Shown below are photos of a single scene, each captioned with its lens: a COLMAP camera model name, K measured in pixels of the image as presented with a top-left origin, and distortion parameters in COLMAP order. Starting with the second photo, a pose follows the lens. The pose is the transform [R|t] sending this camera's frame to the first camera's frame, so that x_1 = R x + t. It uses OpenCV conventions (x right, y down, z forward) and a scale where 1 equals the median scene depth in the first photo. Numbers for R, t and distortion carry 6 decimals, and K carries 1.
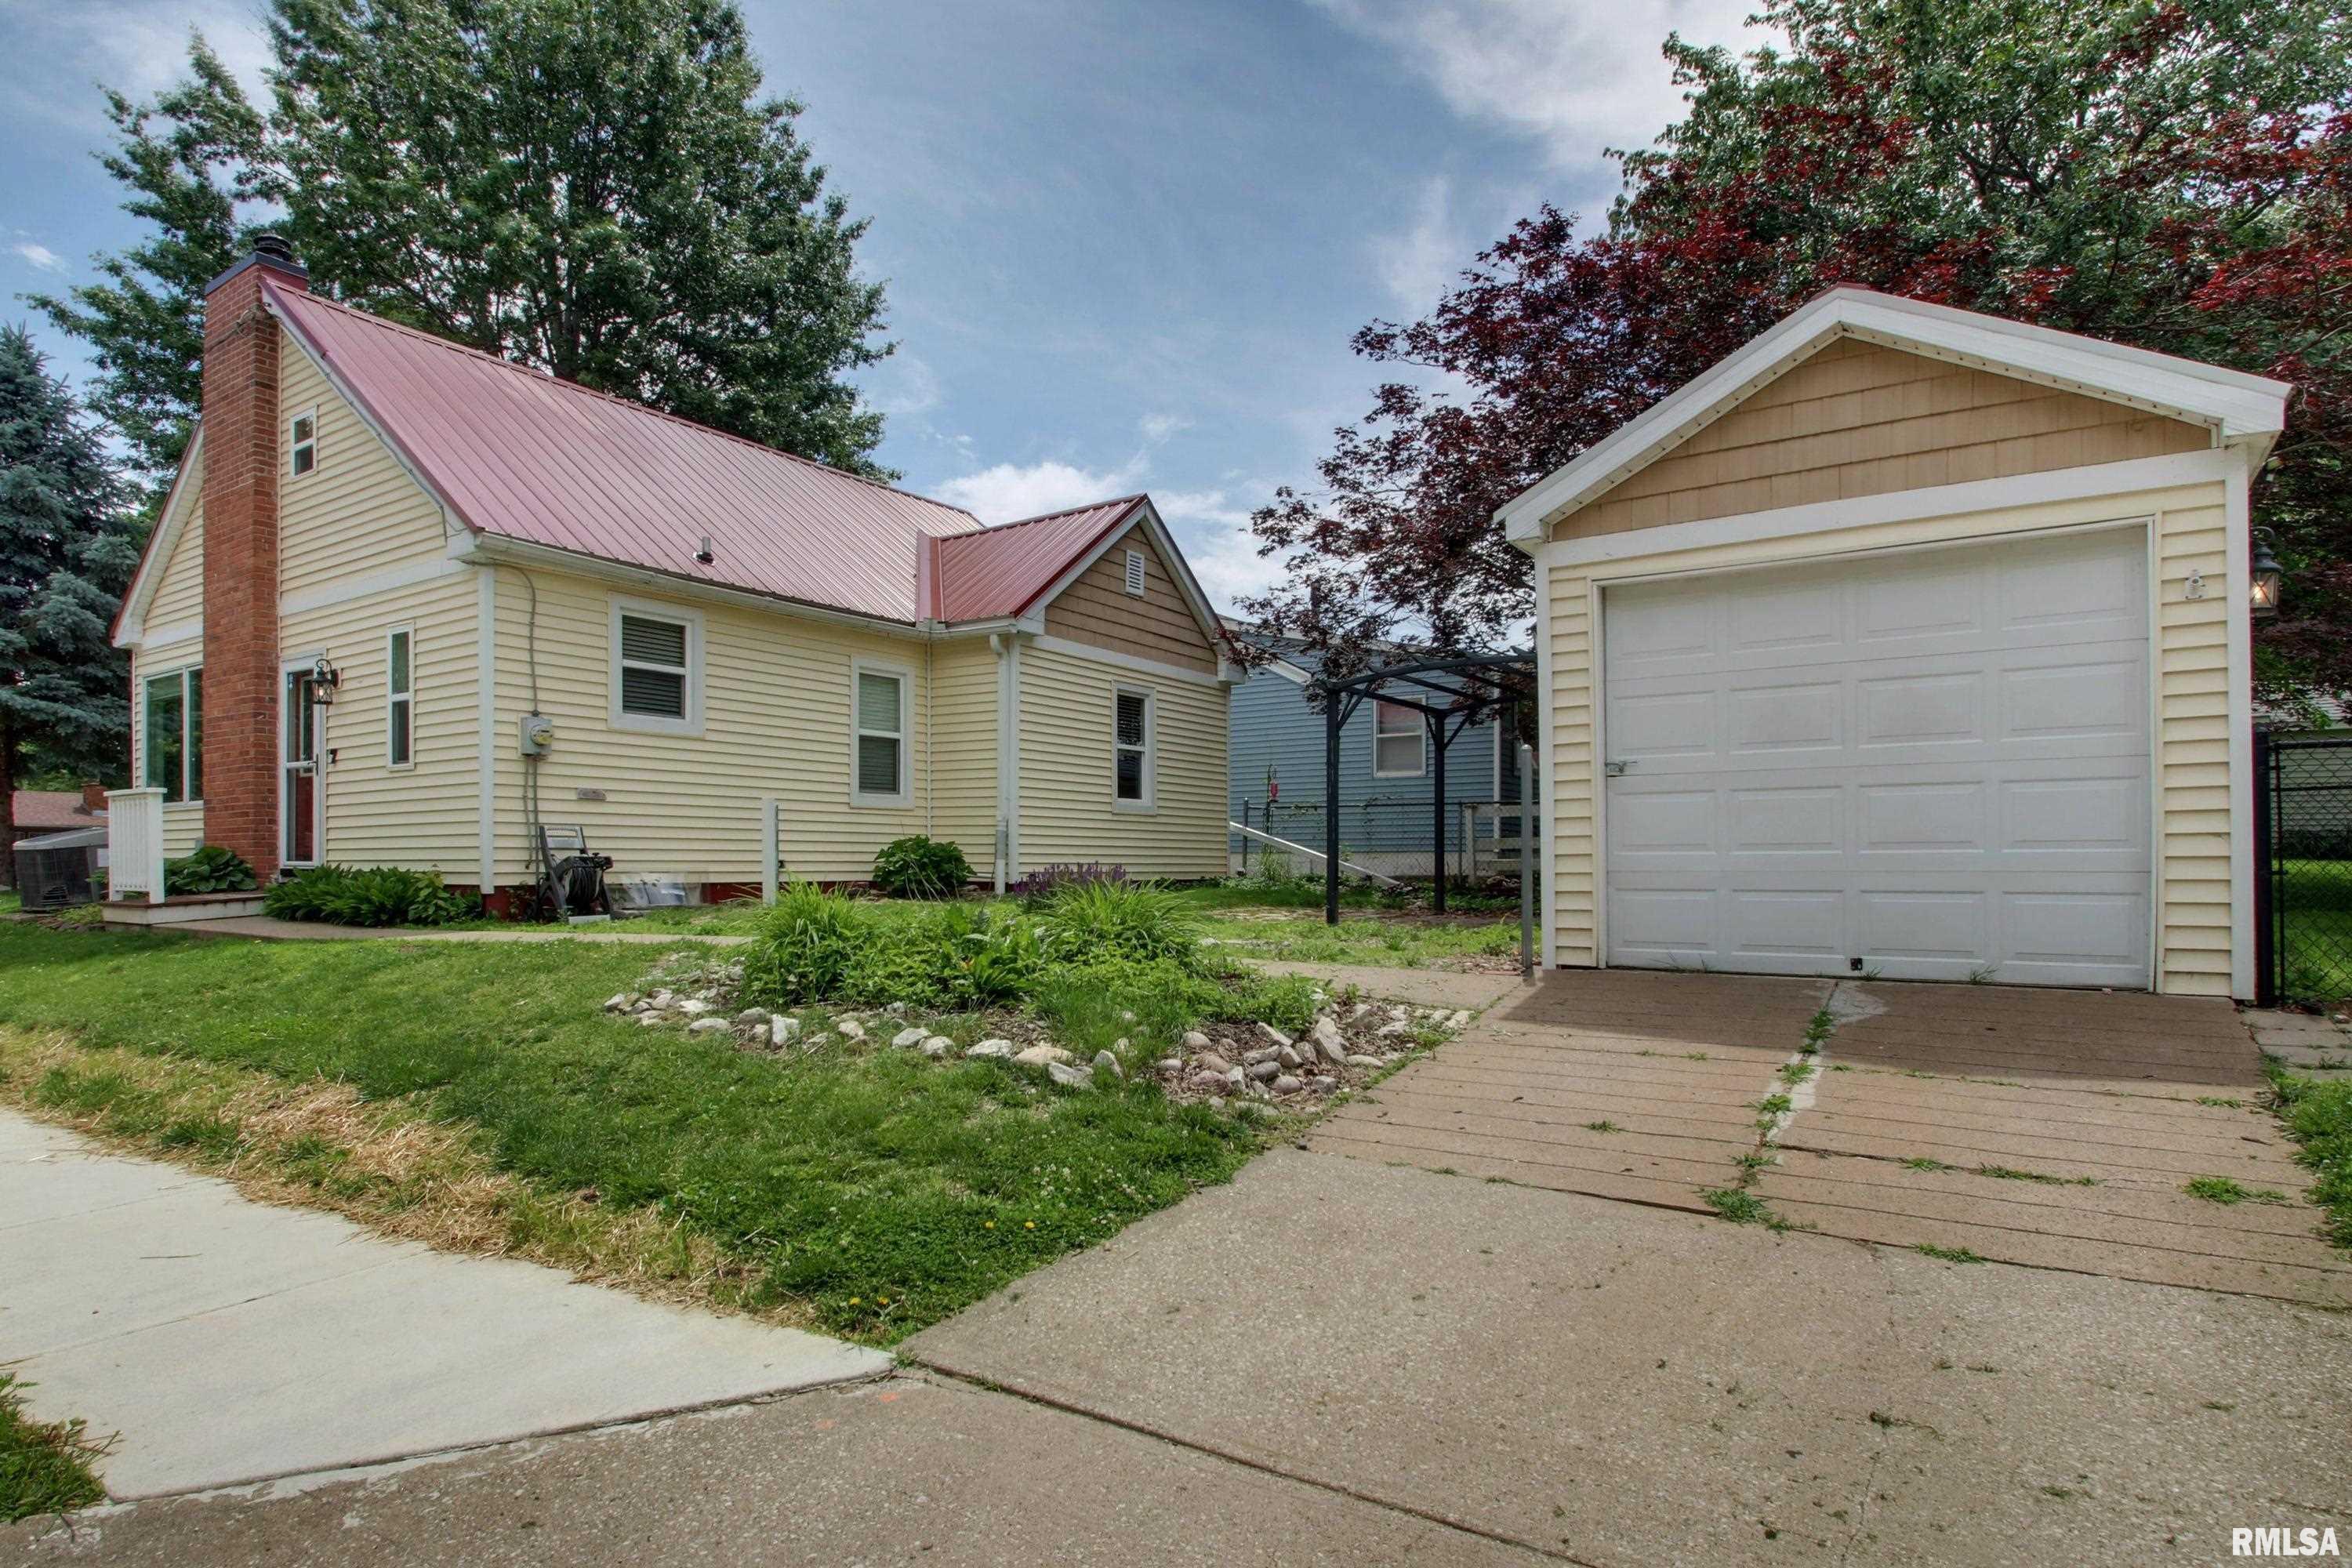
lens RADIAL K [[1258.2, 0, 1177.0], [0, 1258.2, 823.2], [0, 0, 1]] dist [-0.002301, -0.000701]
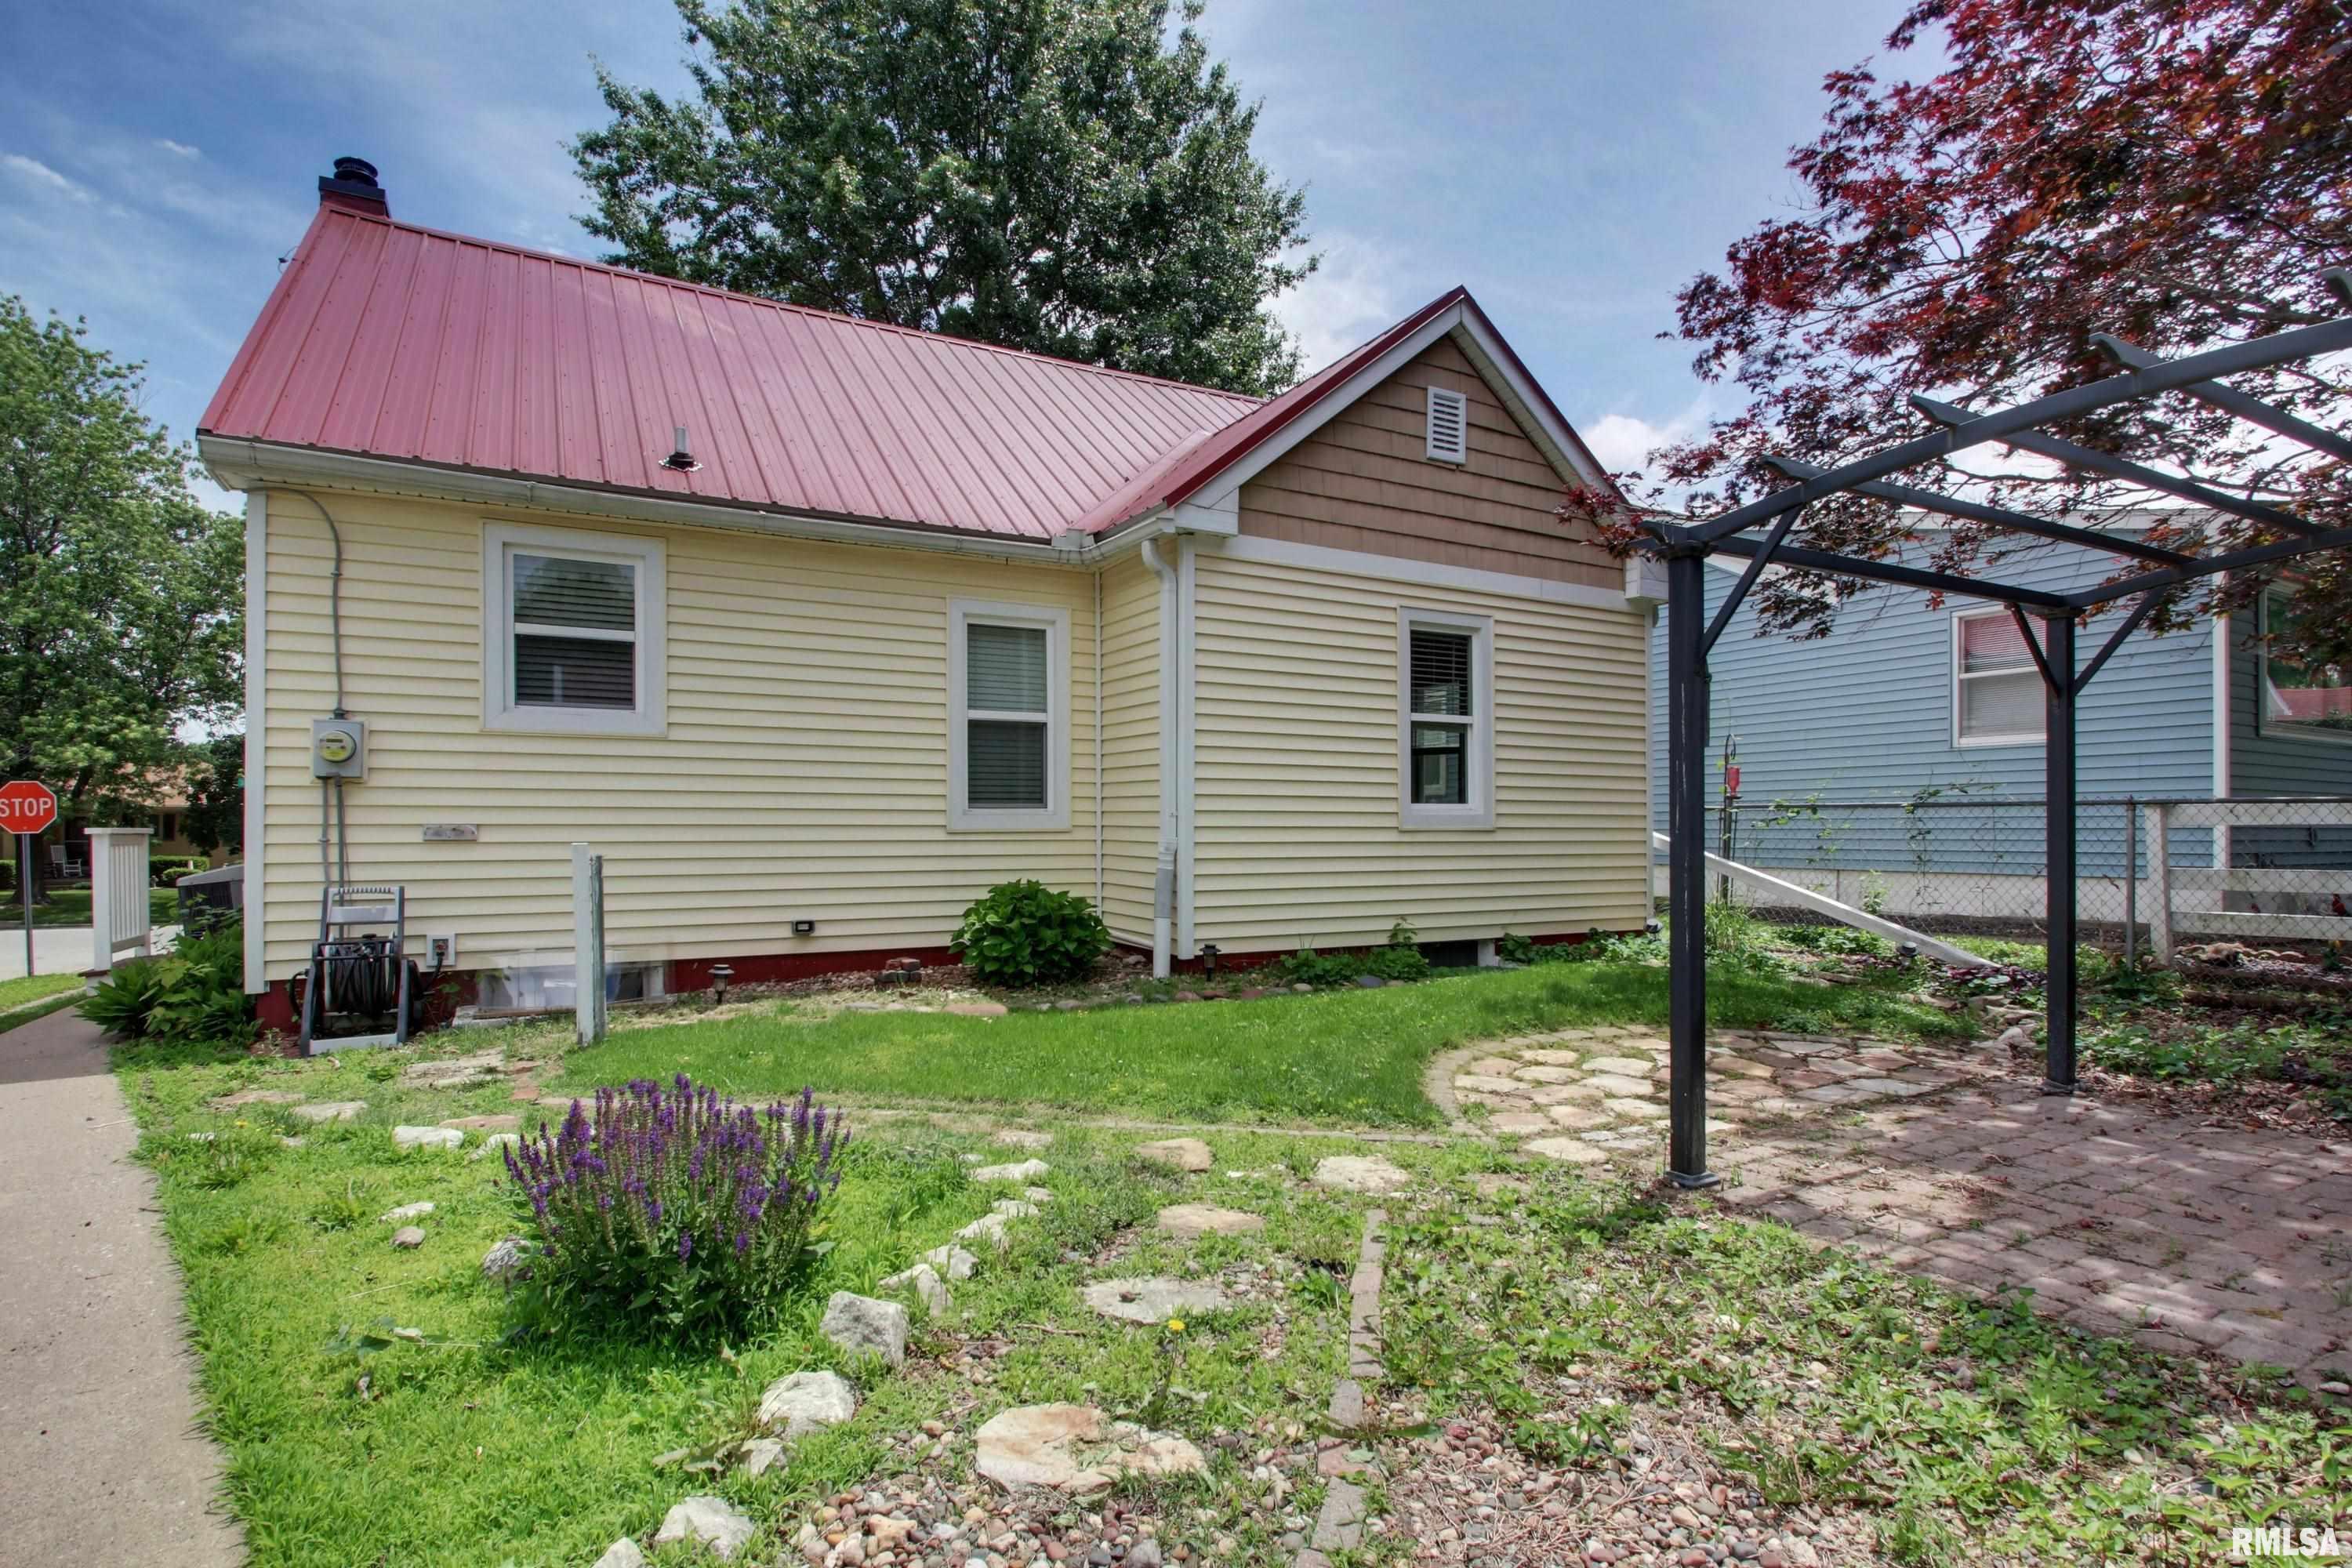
lens RADIAL K [[1182.3, 0, 1177.5], [0, 1182.3, 824.1], [0, 0, 1]] dist [0.006241, -0.011948]
pose [[0.893244, -0.004701, -0.449547, 0.115115], [0.016909, 0.999589, 0.023145, -0.027467], [0.449253, -0.028276, 0.892957, 0.484380]]
